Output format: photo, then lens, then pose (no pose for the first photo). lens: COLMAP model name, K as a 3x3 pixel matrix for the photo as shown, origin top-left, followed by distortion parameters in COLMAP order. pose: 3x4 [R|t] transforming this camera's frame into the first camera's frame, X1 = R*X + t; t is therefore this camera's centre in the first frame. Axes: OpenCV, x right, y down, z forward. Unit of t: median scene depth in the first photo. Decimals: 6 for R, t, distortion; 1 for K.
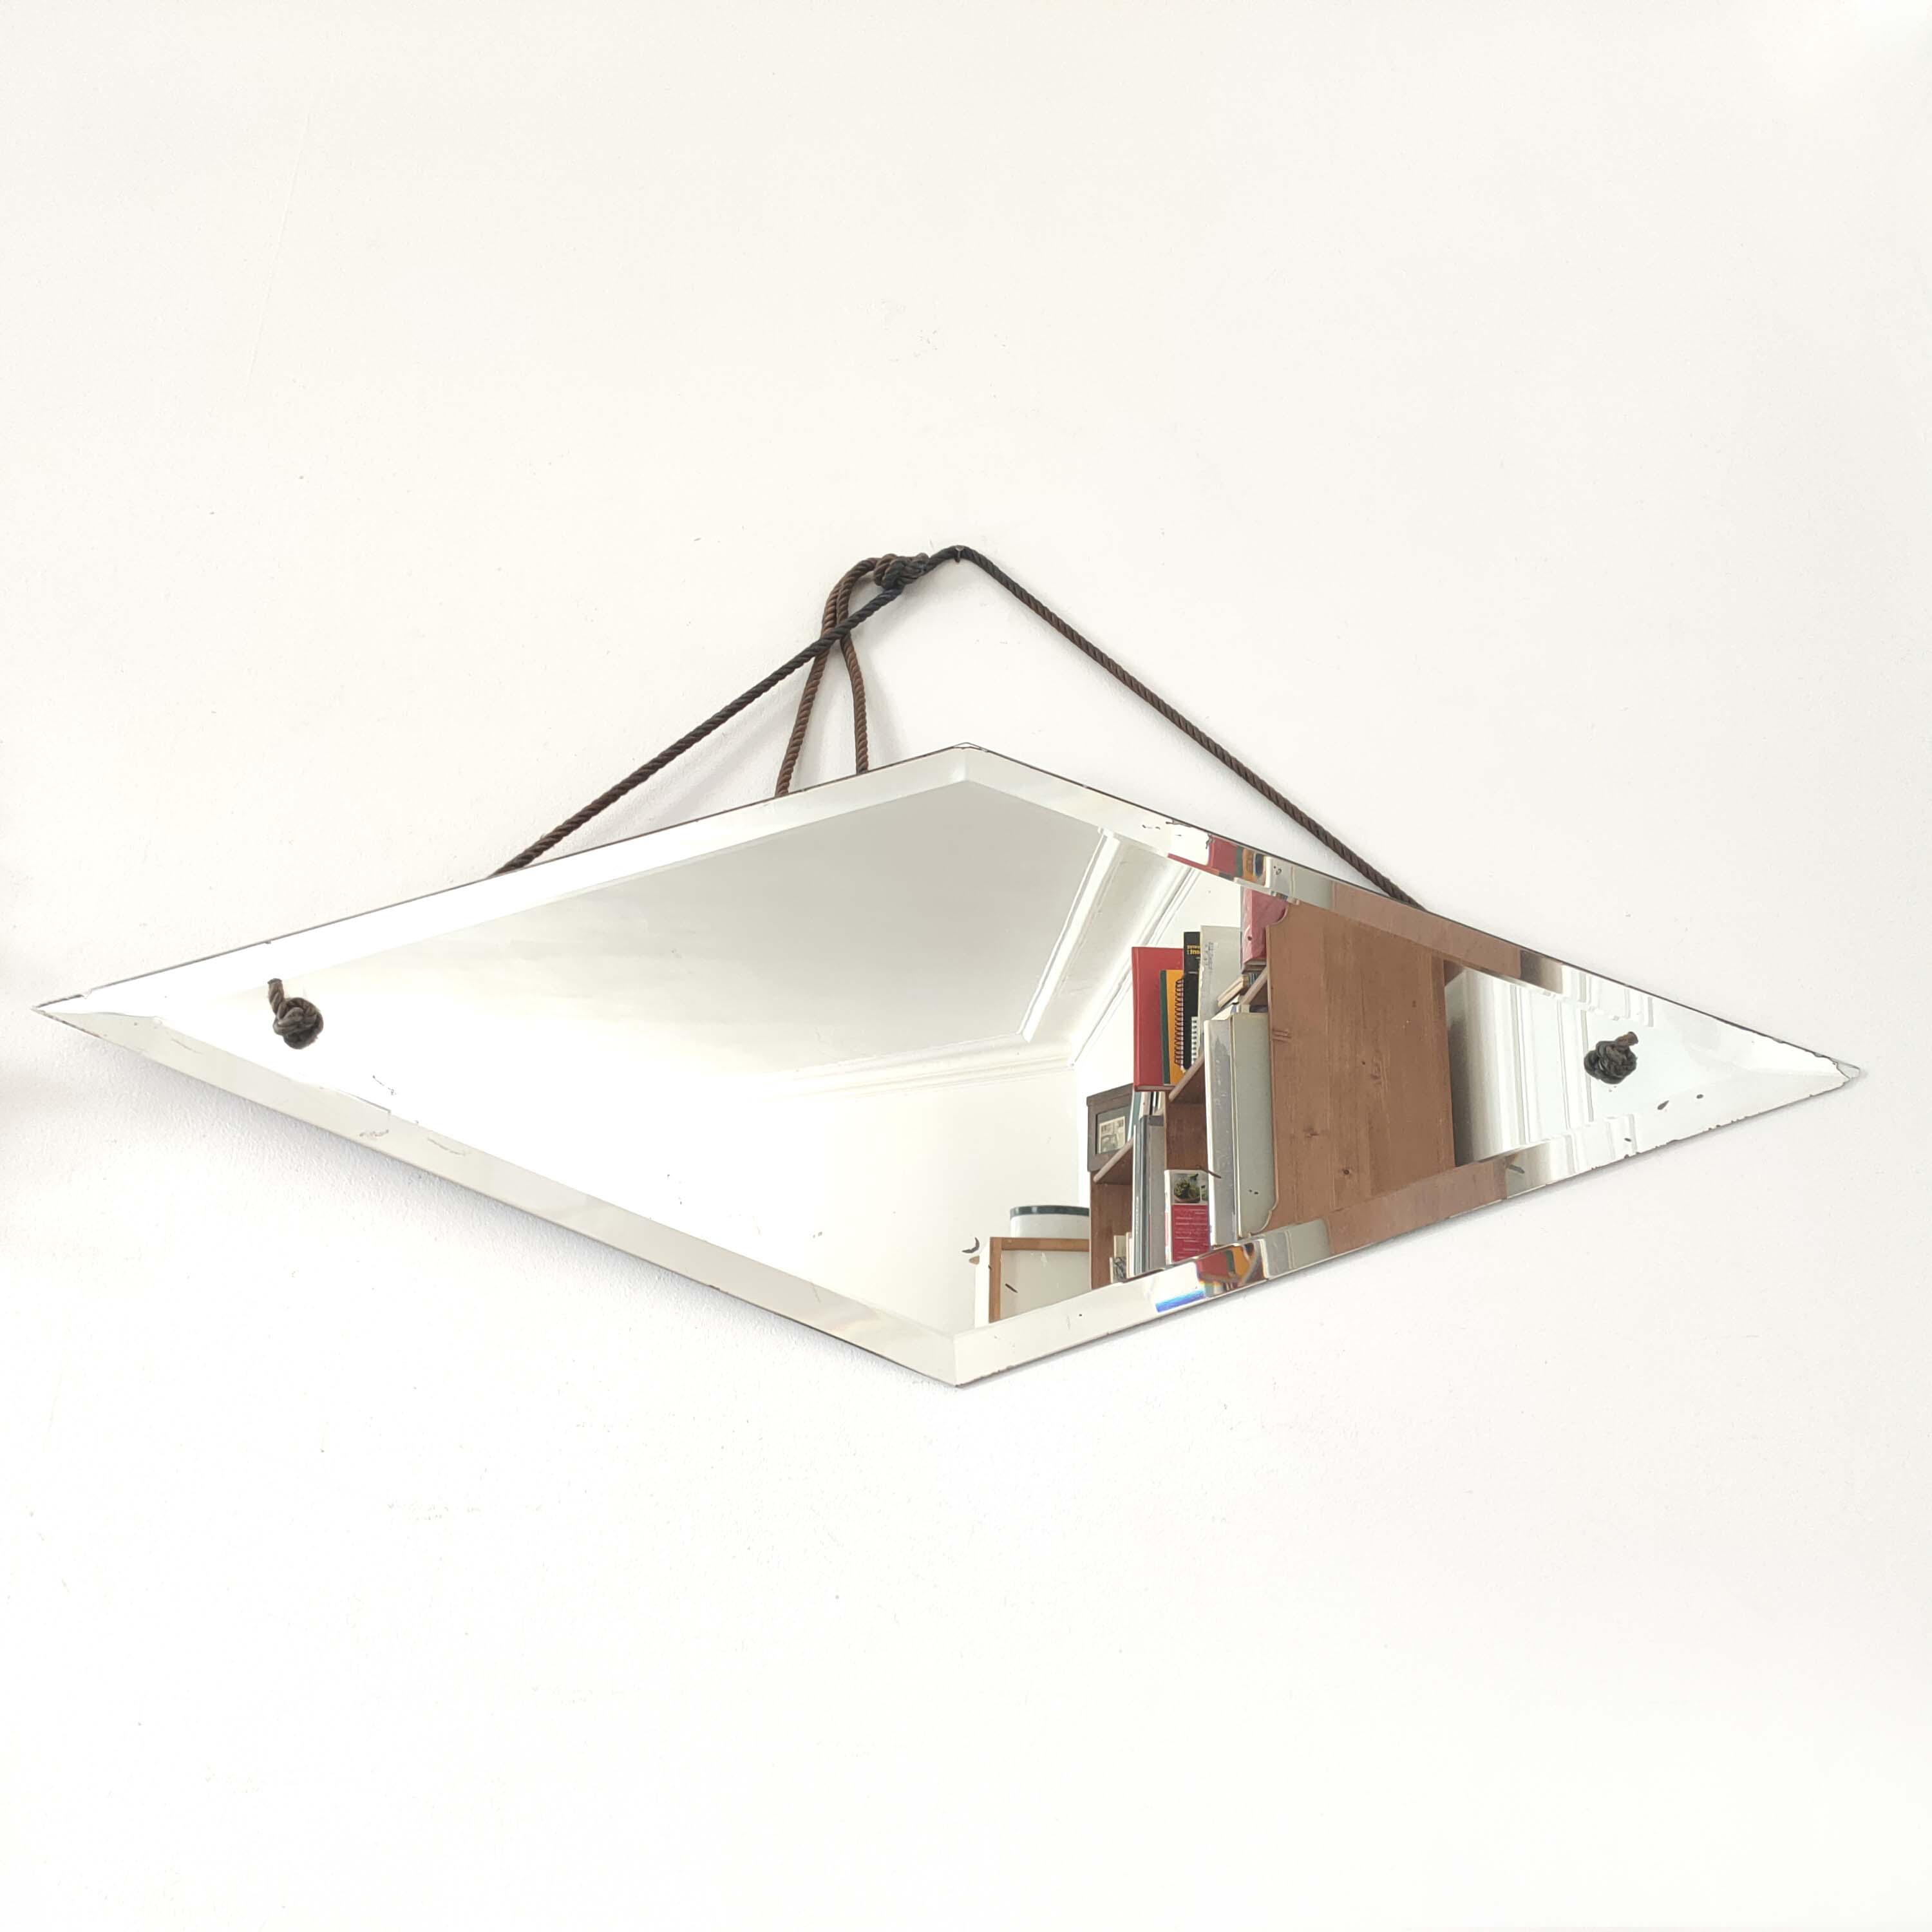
lens RADIAL K [[1983.3, 0, 966.0], [0, 1983.3, 966.0], [0, 0, 1]] dist [0.104403, 0.015345]
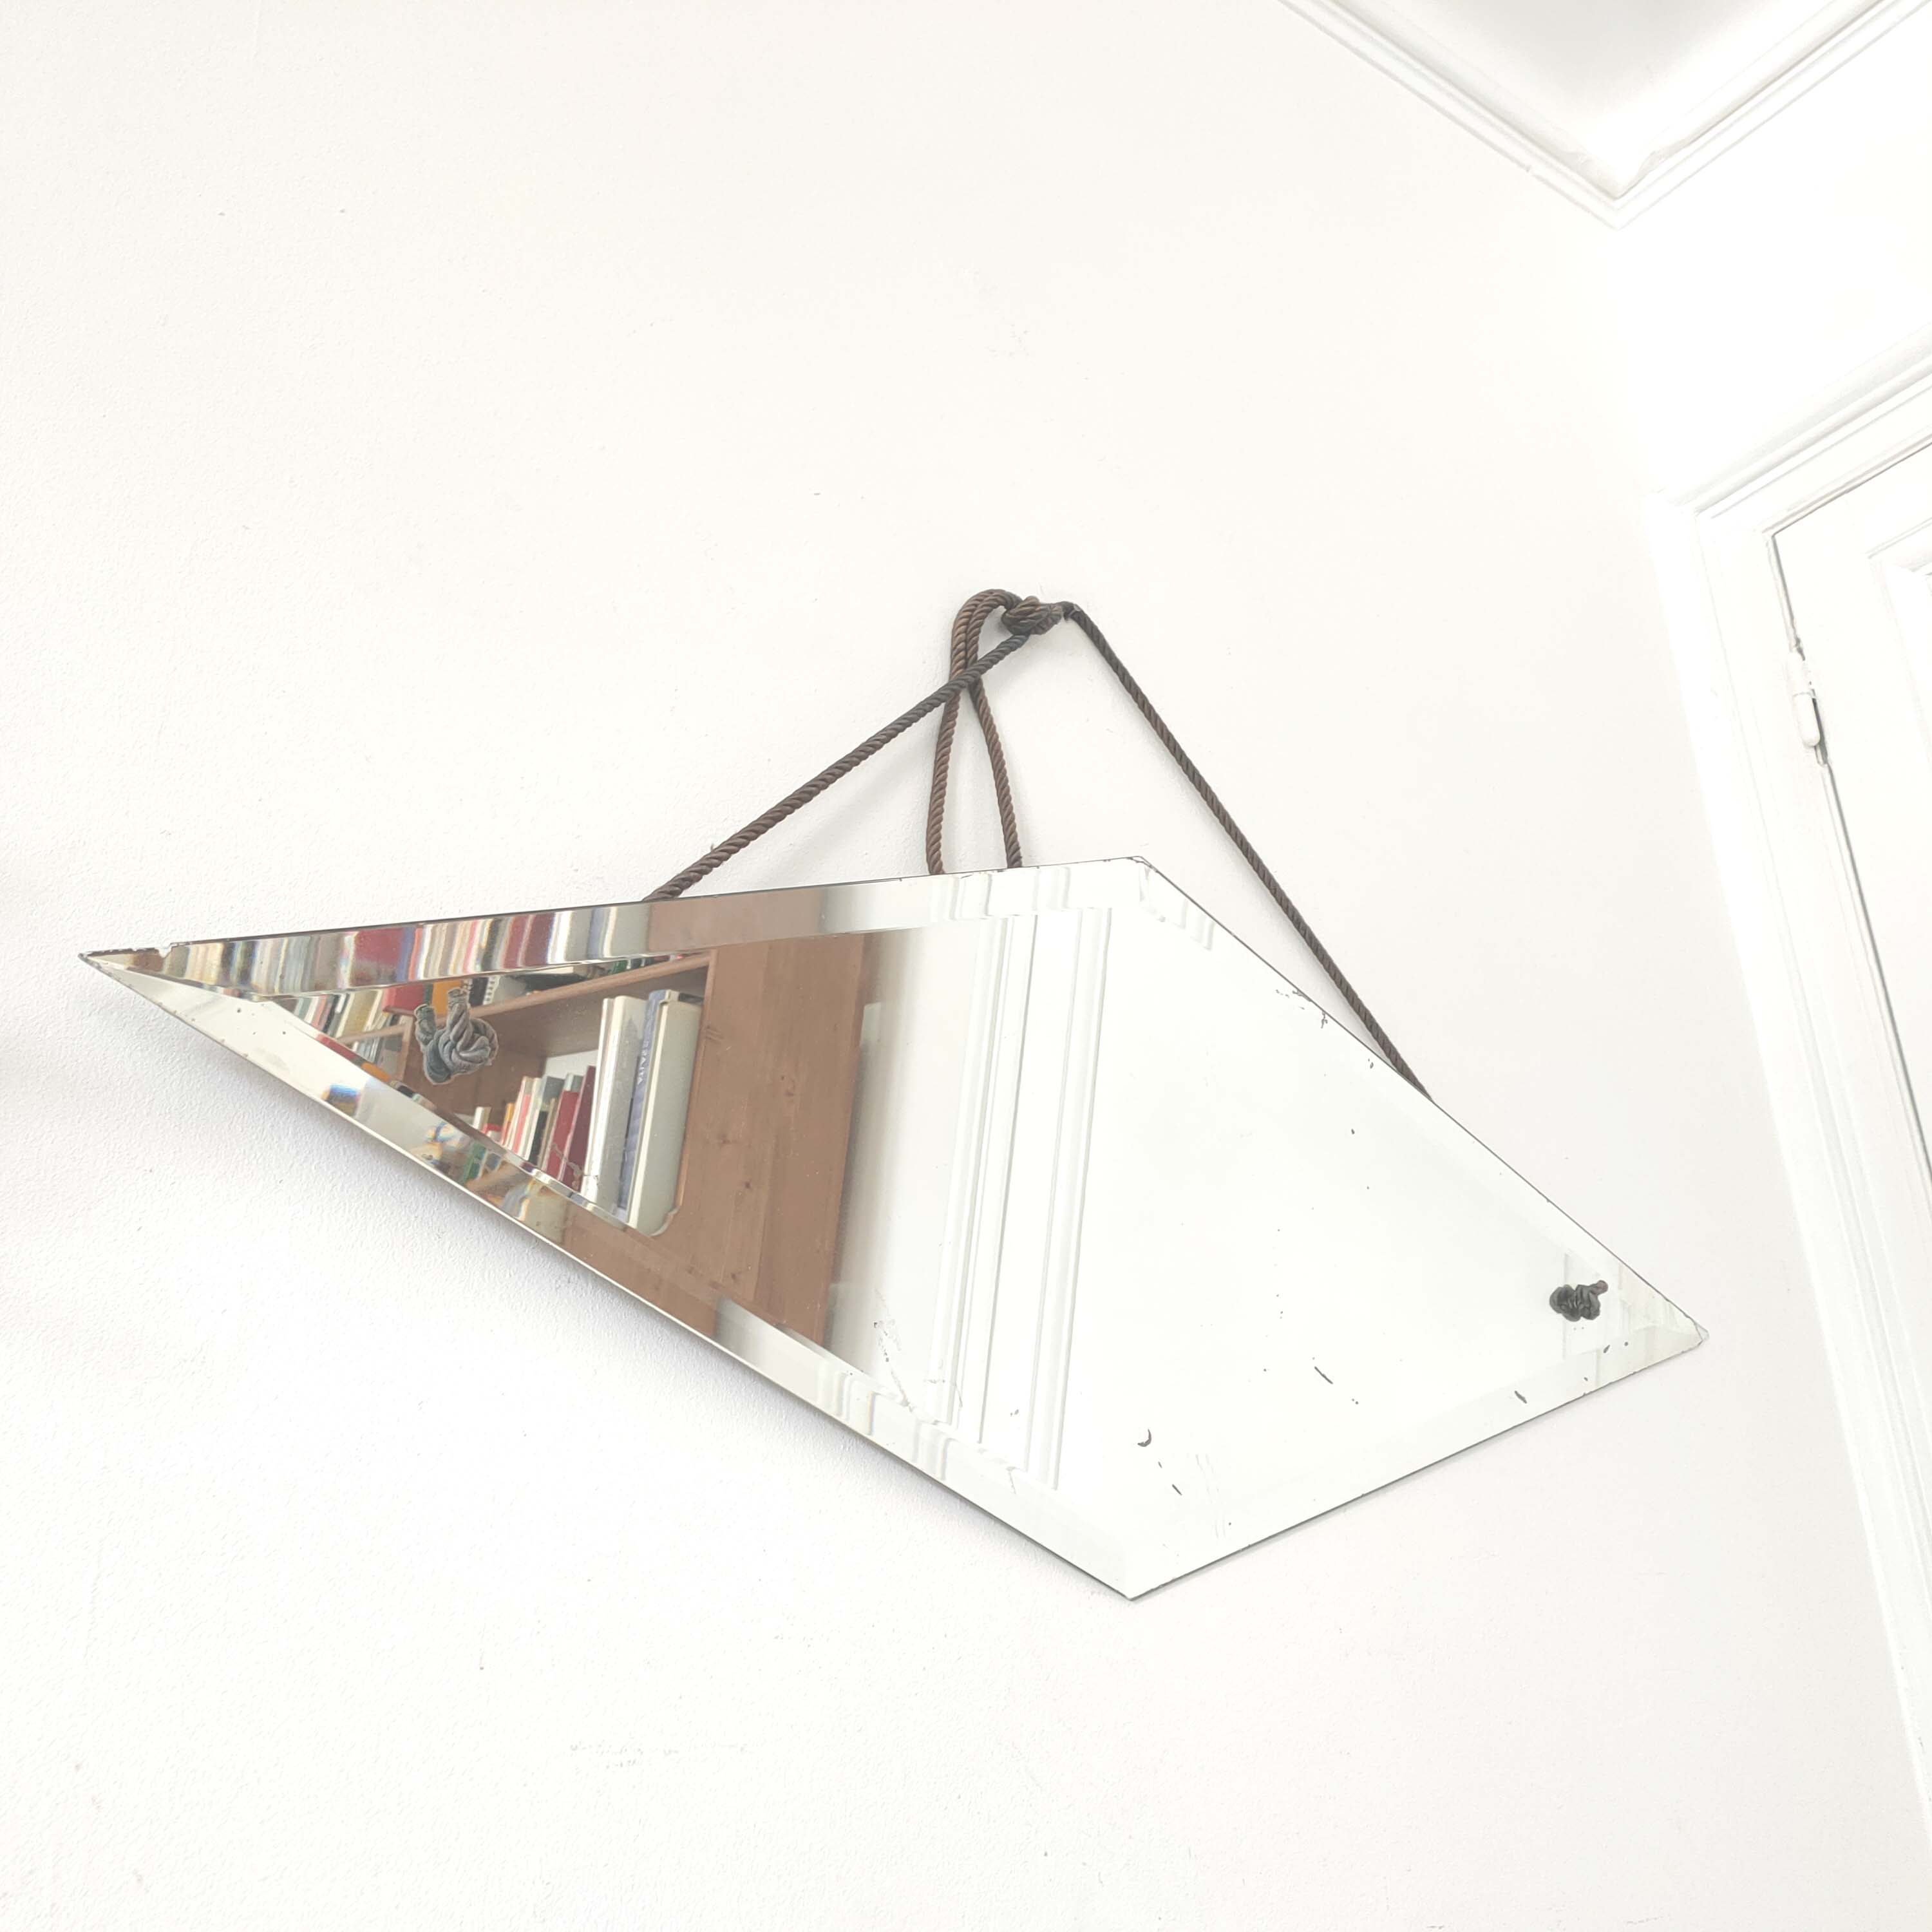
lens RADIAL K [[1983.3, 0, 966.0], [0, 1983.3, 966.0], [0, 0, 1]] dist [0.104403, 0.015345]
pose [[0.796289, 0.205032, 0.569109, -0.525289], [-0.244817, 0.969546, -0.006752, -0.035740], [-0.553162, -0.133951, 0.822234, 0.271589]]
